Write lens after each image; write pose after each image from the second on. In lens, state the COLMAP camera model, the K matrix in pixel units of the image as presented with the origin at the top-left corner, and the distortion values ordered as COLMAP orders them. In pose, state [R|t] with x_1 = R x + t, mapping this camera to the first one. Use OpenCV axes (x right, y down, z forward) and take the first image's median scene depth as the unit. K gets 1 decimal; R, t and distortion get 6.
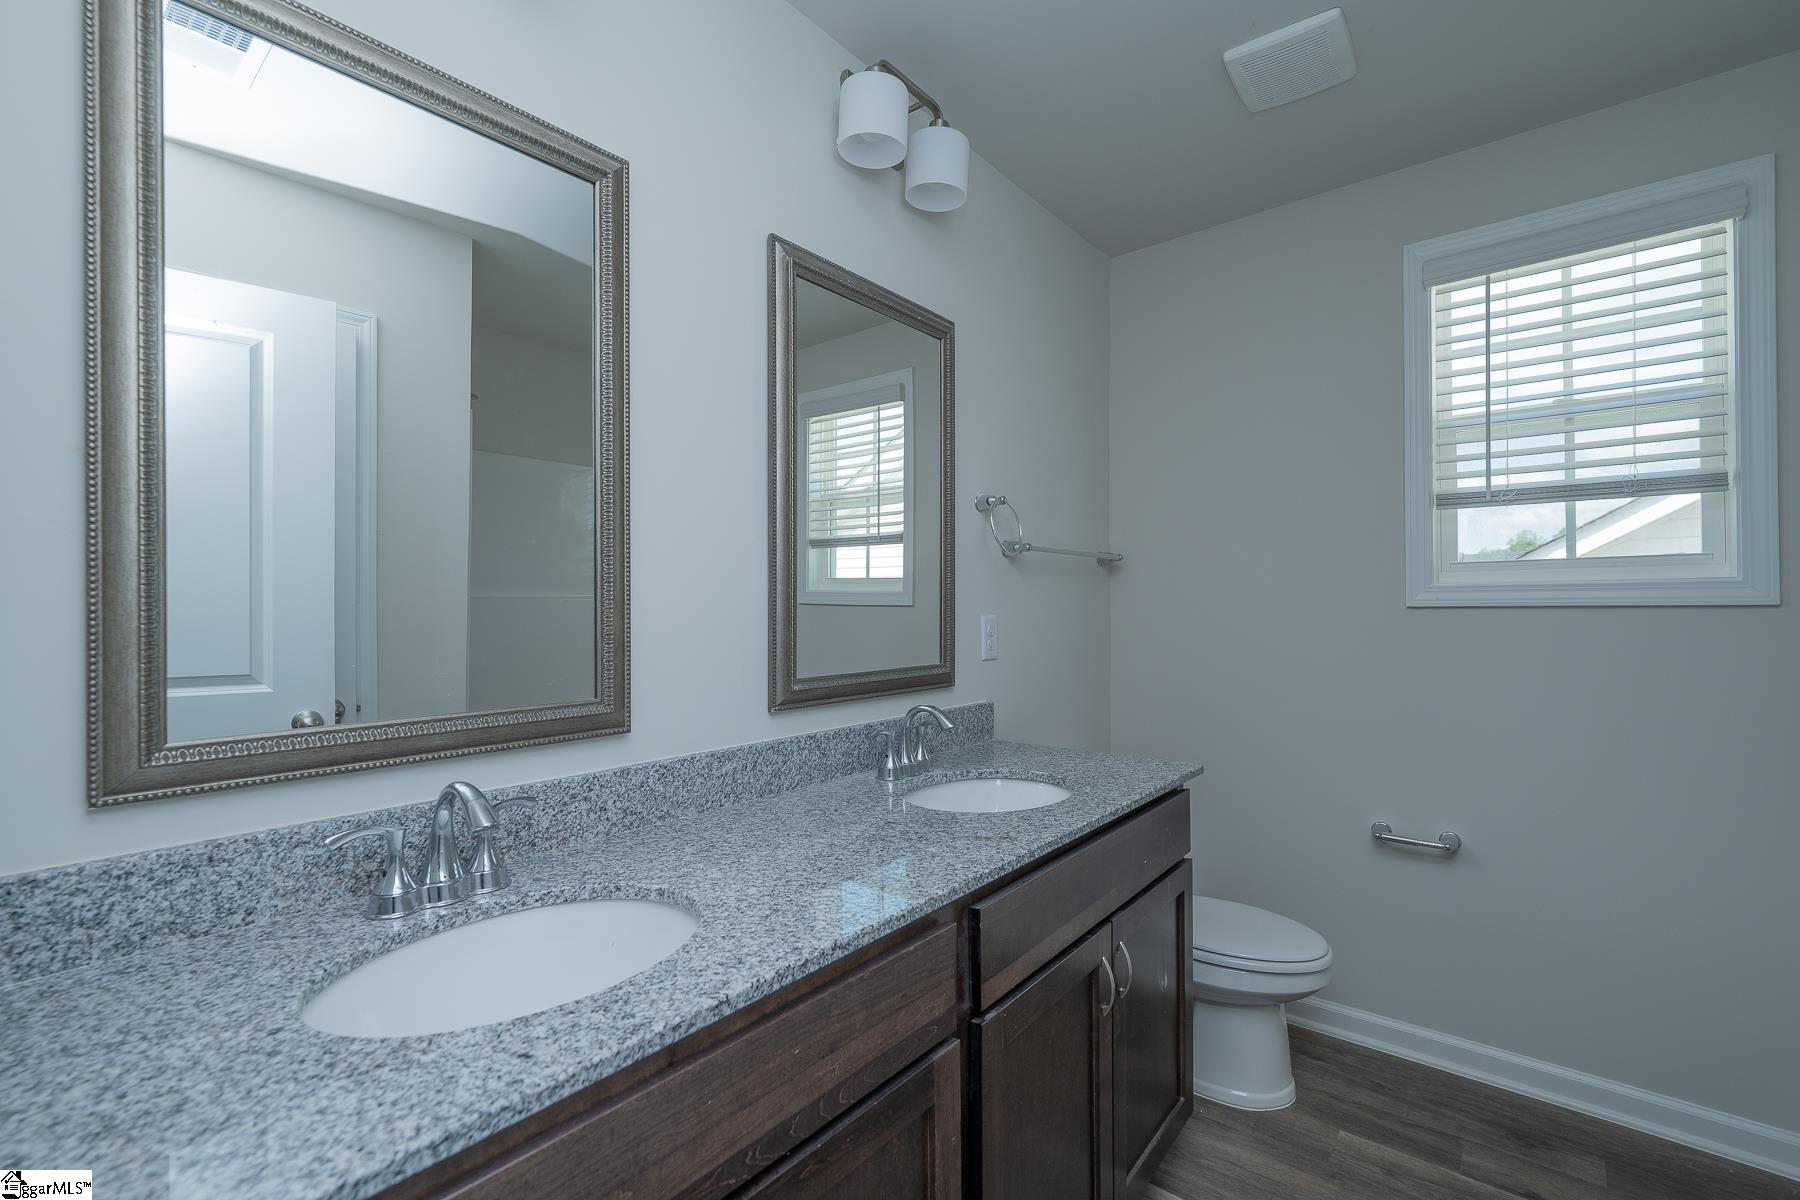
lens RADIAL K [[752.4, 0, 908.4], [0, 752.4, 592.0], [0, 0, 1]] dist [-0.000768, 0.000726]
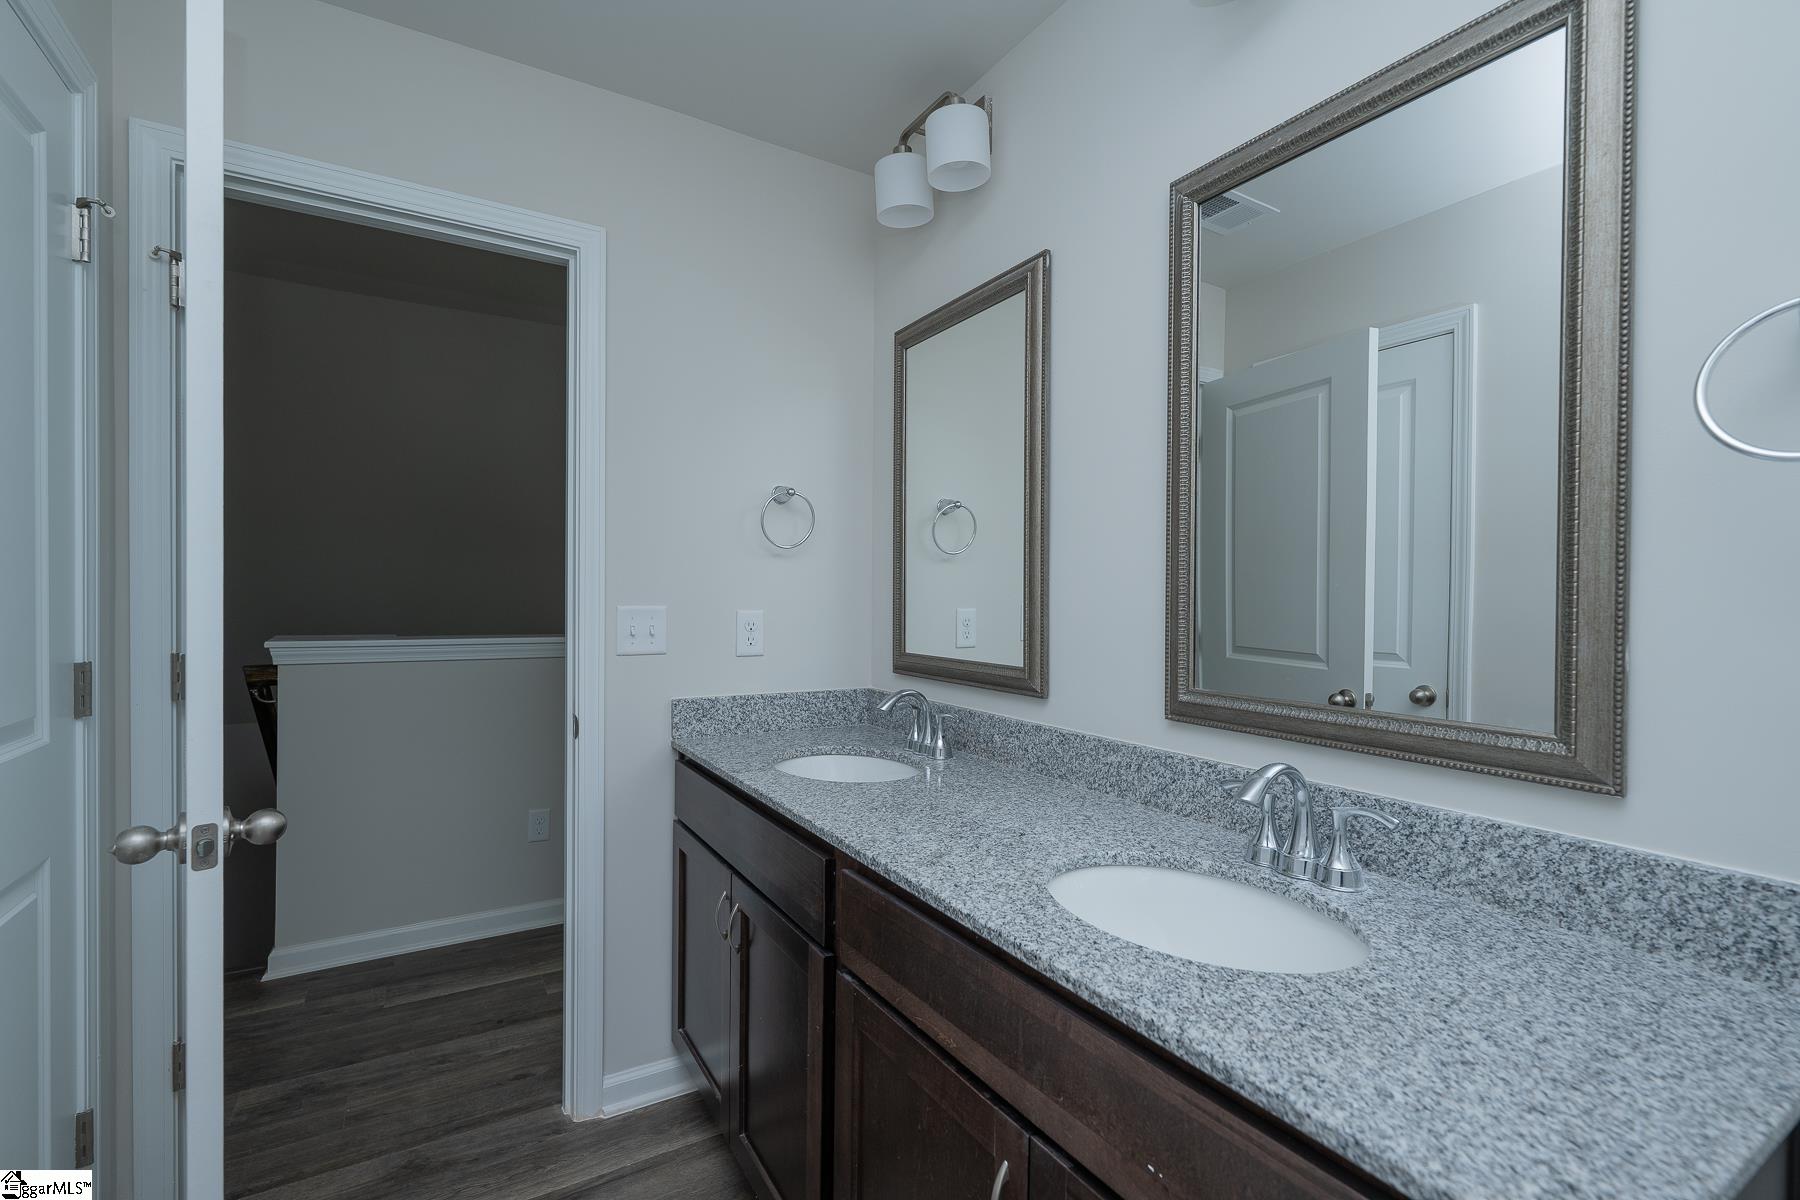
lens RADIAL K [[826.1, 0, 903.6], [0, 826.1, 604.9], [0, 0, 1]] dist [-0.008528, -0.001948]
pose [[-0.337780, 0.006072, -0.941205, 0.917530], [0.000424, 0.999980, 0.006299, 0.022077], [0.941225, 0.001729, -0.337776, 1.147187]]
